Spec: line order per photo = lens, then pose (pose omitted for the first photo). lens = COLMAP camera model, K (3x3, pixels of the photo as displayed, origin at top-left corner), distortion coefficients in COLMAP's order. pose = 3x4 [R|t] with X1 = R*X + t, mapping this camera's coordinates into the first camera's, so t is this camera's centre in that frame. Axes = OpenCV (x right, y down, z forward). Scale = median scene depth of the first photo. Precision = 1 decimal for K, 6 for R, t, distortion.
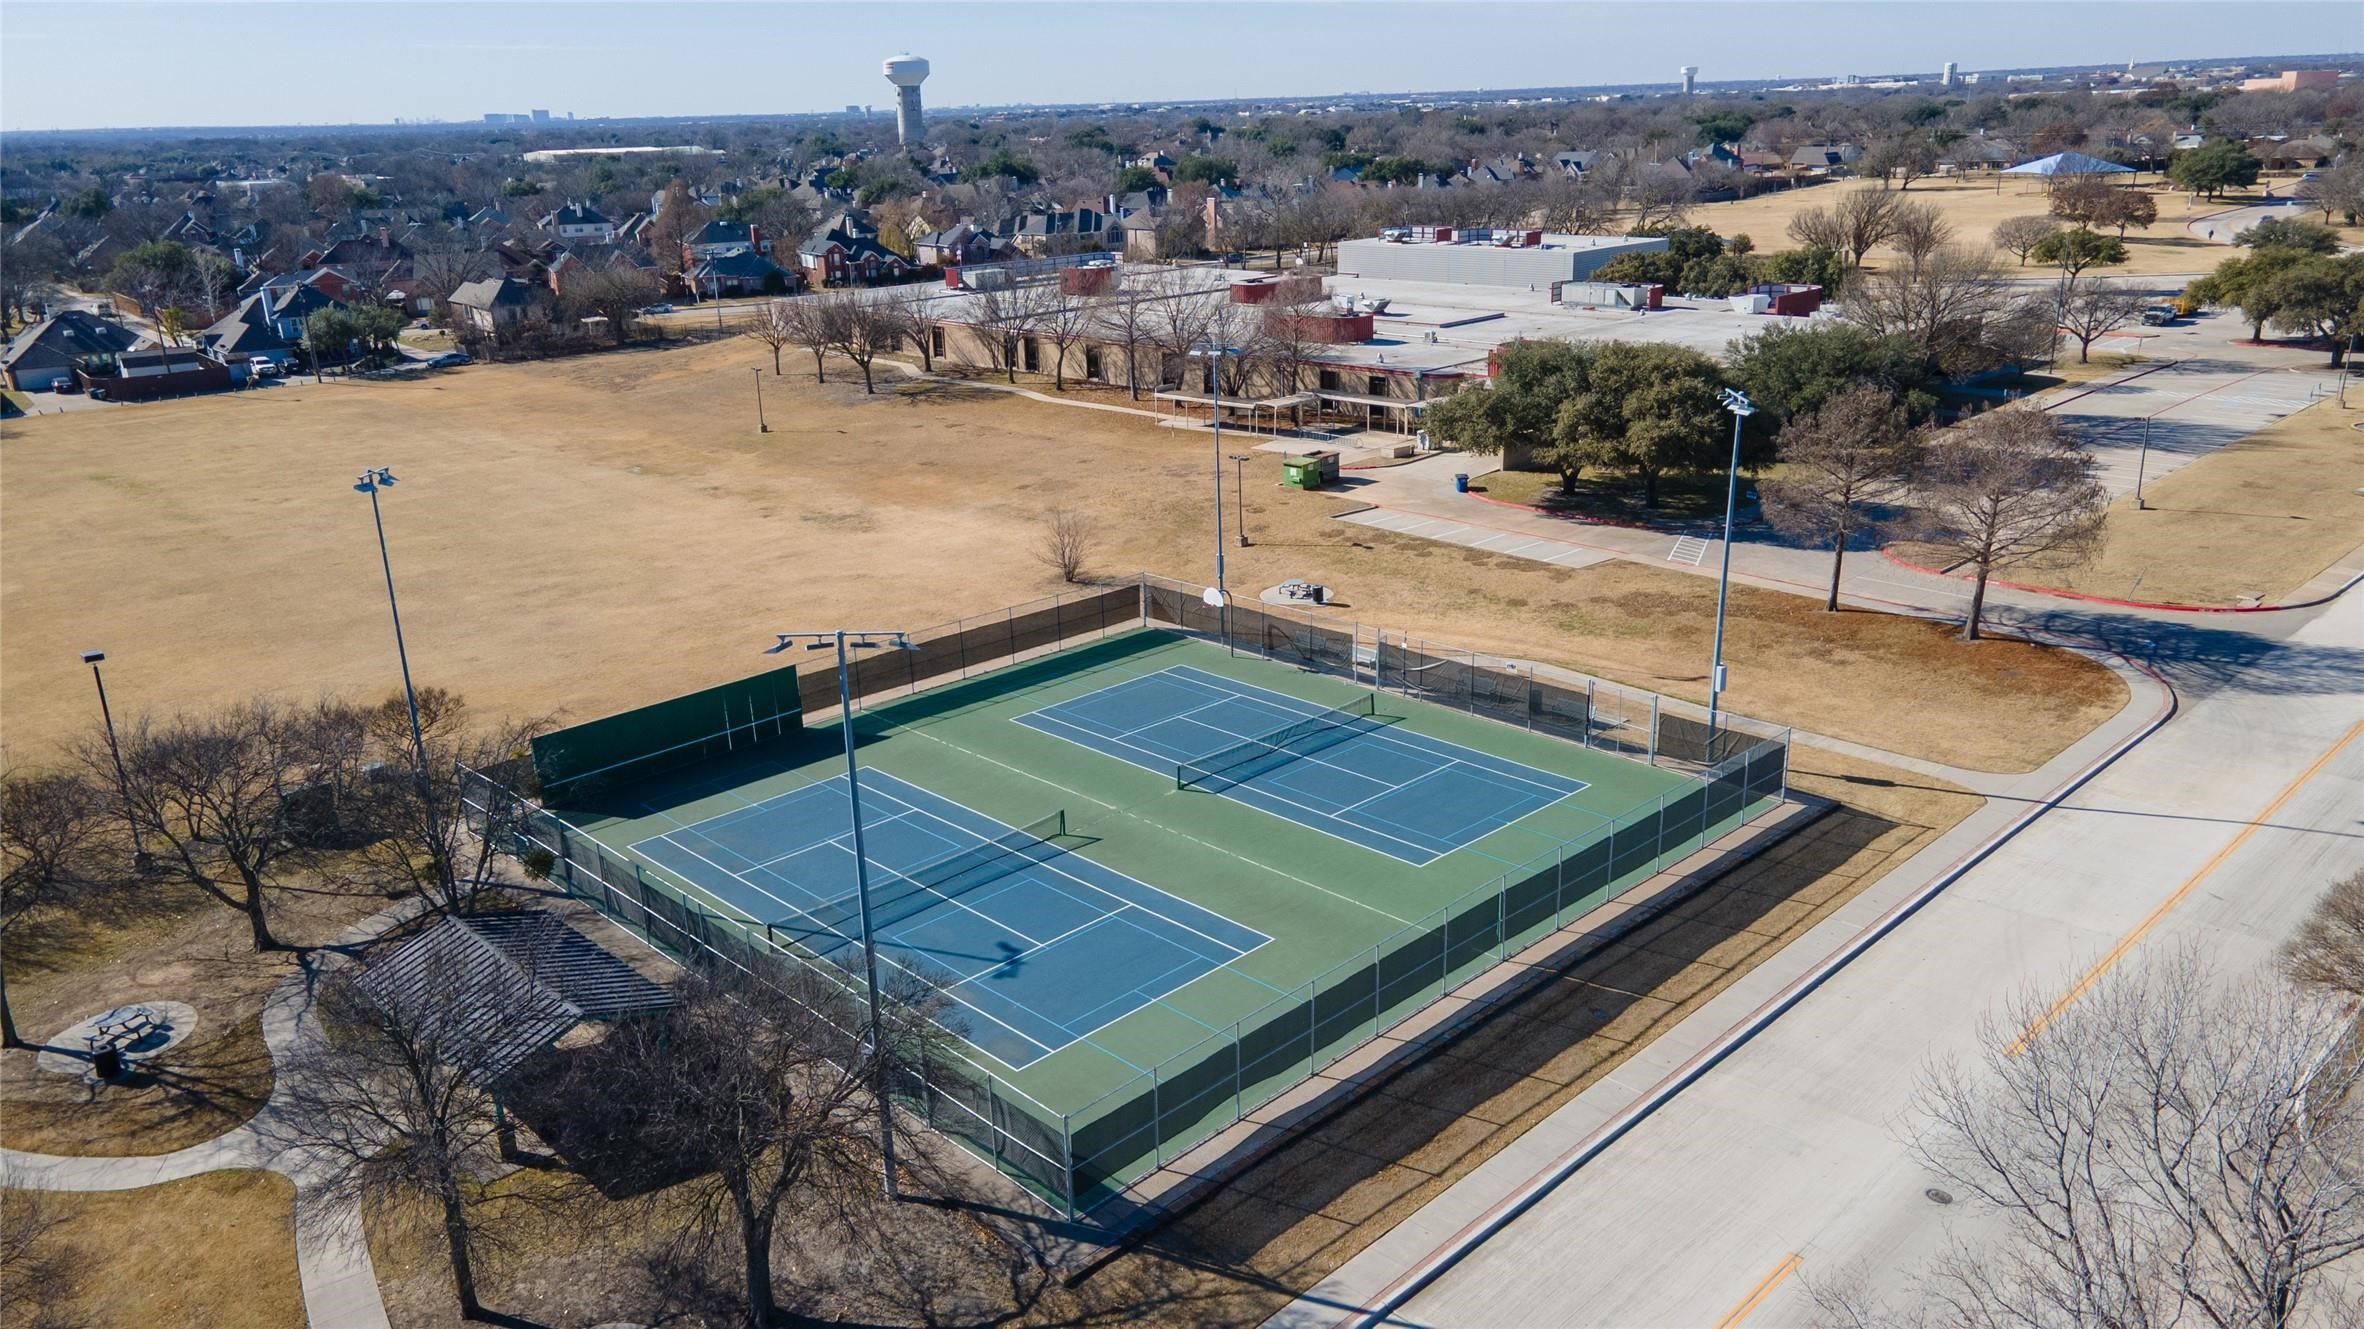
lens RADIAL K [[1714.6, 0, 1182.0], [0, 1714.6, 664.5], [0, 0, 1]] dist [0.032075, -0.003765]
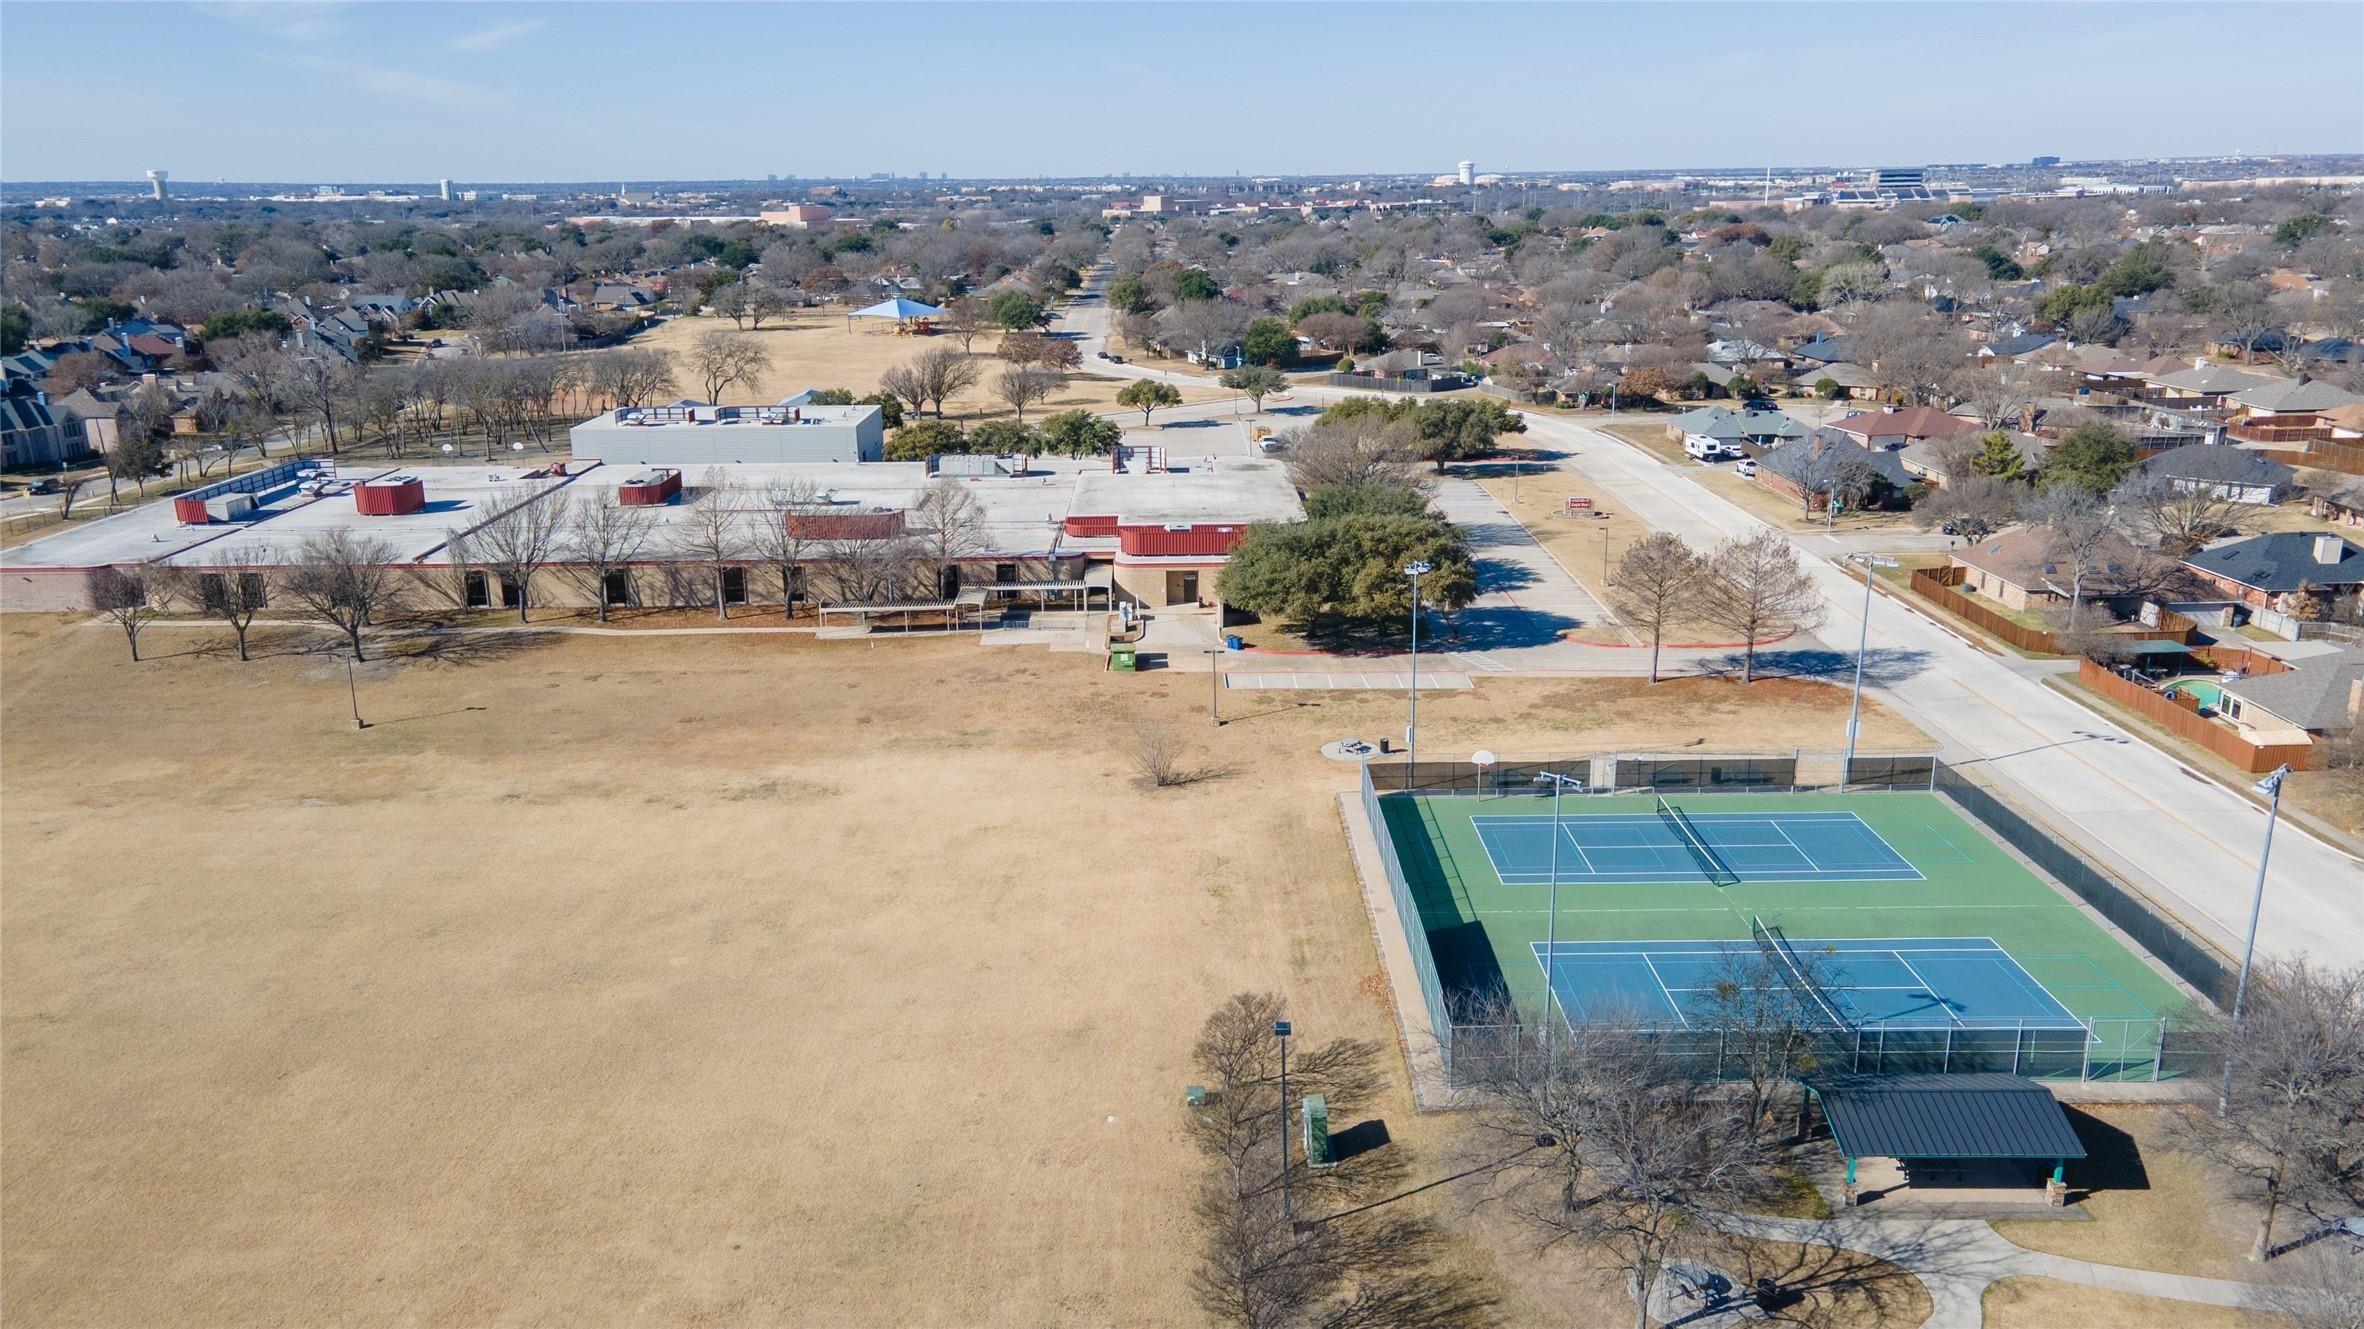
lens RADIAL K [[1714.6, 0, 1182.0], [0, 1714.6, 664.5], [0, 0, 1]] dist [0.032075, -0.003765]
pose [[0.699697, -0.176054, 0.692408, -0.921284], [0.216231, 0.975893, 0.029626, -0.176294], [-0.680932, 0.128991, 0.720898, 0.205690]]
